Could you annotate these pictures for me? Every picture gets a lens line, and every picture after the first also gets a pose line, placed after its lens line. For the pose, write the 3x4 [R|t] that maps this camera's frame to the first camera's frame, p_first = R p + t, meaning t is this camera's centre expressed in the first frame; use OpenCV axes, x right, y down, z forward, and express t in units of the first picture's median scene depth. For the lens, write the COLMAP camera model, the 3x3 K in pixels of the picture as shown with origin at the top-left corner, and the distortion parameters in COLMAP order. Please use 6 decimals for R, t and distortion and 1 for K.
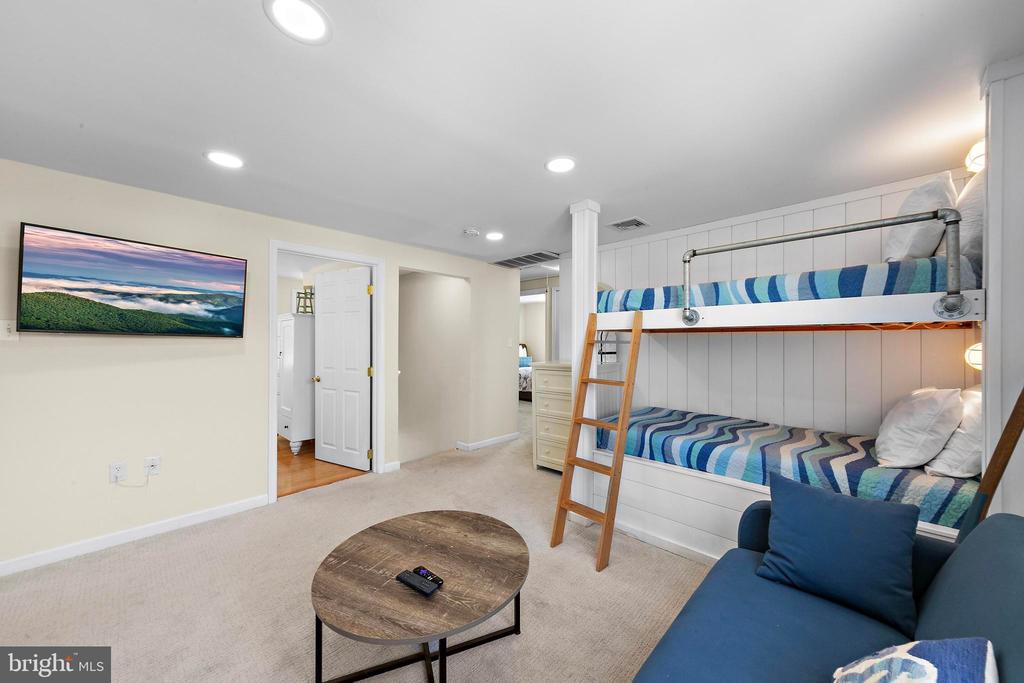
lens RADIAL K [[380.5, 0, 530.1], [0, 380.5, 341.8], [0, 0, 1]] dist [0.002499, -0.000885]
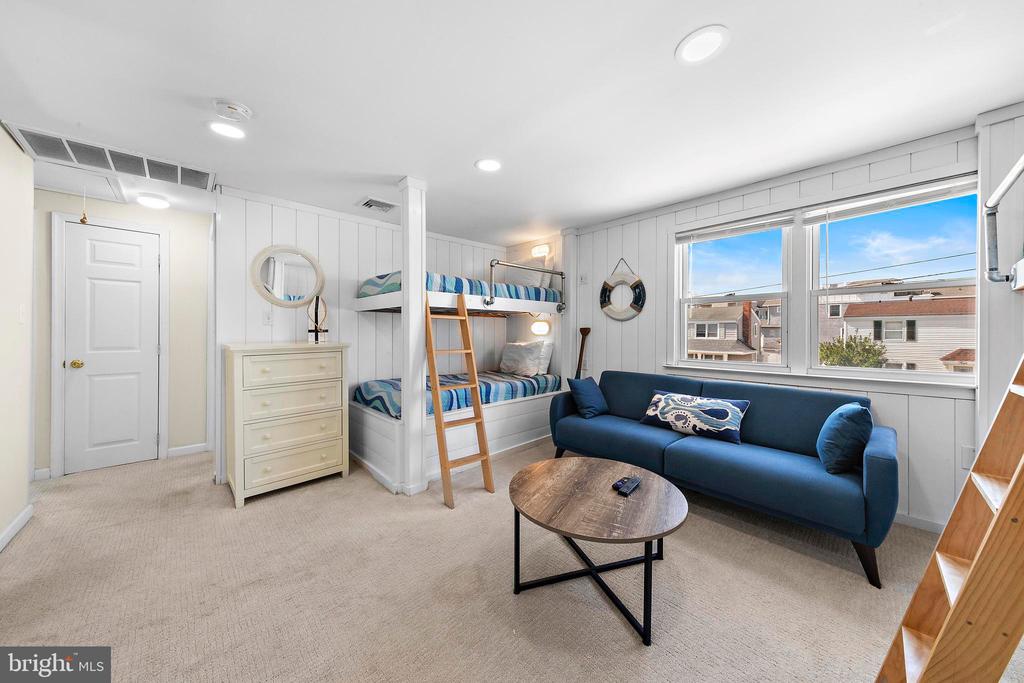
lens RADIAL K [[342.4, 0, 520.2], [0, 342.4, 335.5], [0, 0, 1]] dist [0.007430, -0.000501]
pose [[0.051710, -0.013969, 0.998564, -1.027991], [-0.003237, 0.999895, 0.014155, 0.049283], [-0.998657, -0.003964, 0.051659, 0.888843]]
